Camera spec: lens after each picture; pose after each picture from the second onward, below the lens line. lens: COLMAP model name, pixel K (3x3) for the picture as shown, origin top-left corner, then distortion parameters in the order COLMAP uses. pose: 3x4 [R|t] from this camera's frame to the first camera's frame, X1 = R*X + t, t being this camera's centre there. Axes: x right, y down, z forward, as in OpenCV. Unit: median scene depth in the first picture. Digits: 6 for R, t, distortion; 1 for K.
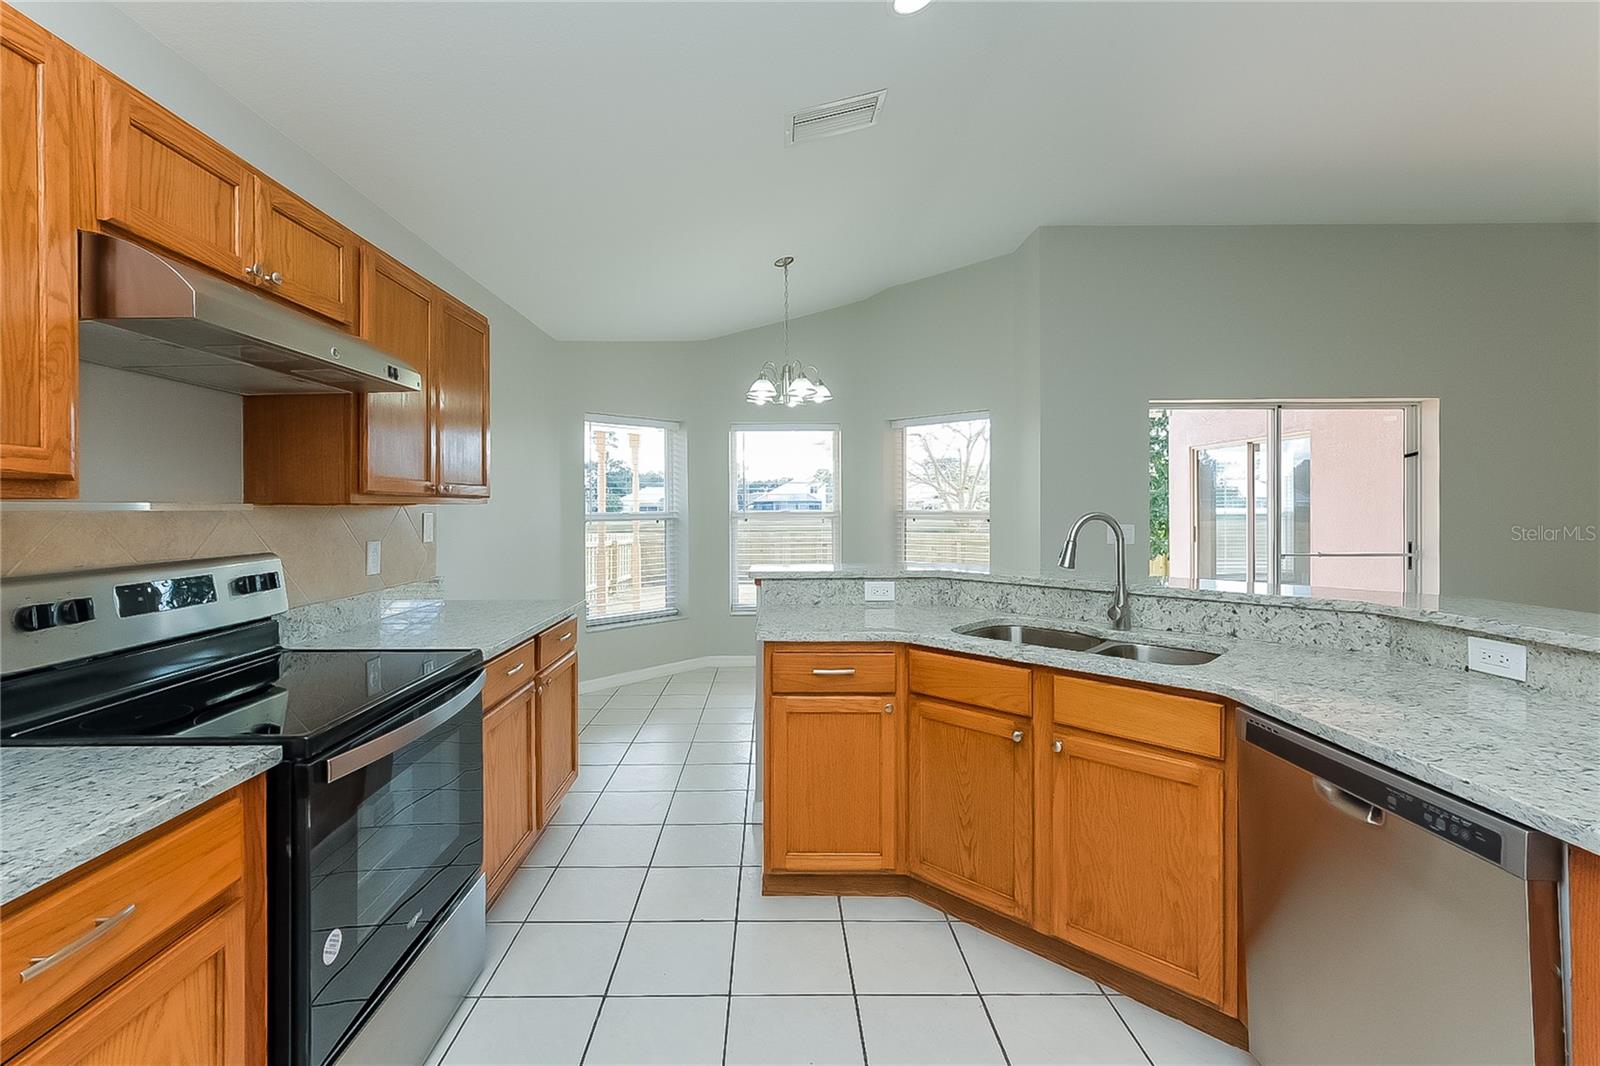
lens RADIAL K [[698.1, 0, 781.6], [0, 698.1, 495.2], [0, 0, 1]] dist [0.004351, 0.000258]
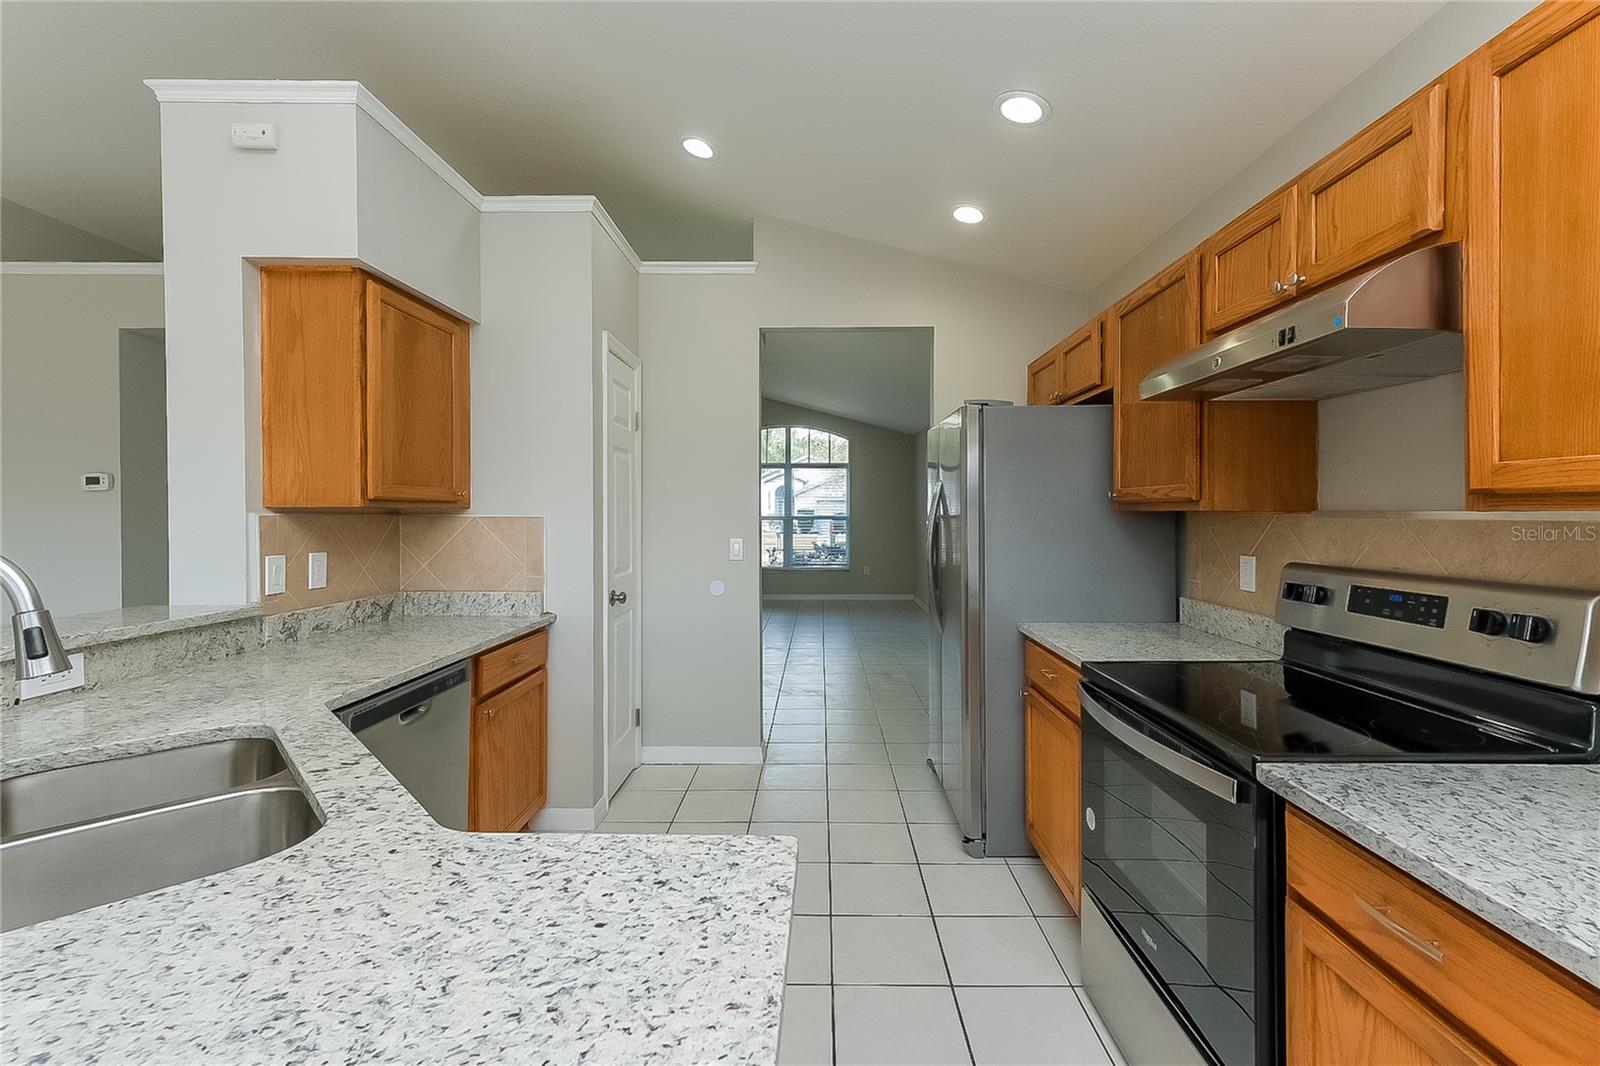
lens RADIAL K [[698.1, 0, 802.2], [0, 698.1, 530.6], [0, 0, 1]] dist [0.004351, 0.000258]
pose [[-0.999603, 0.004759, 0.027772, -0.068161], [0.004847, 0.999983, 0.003105, 0.029697], [-0.027757, 0.003238, -0.999609, 1.968122]]
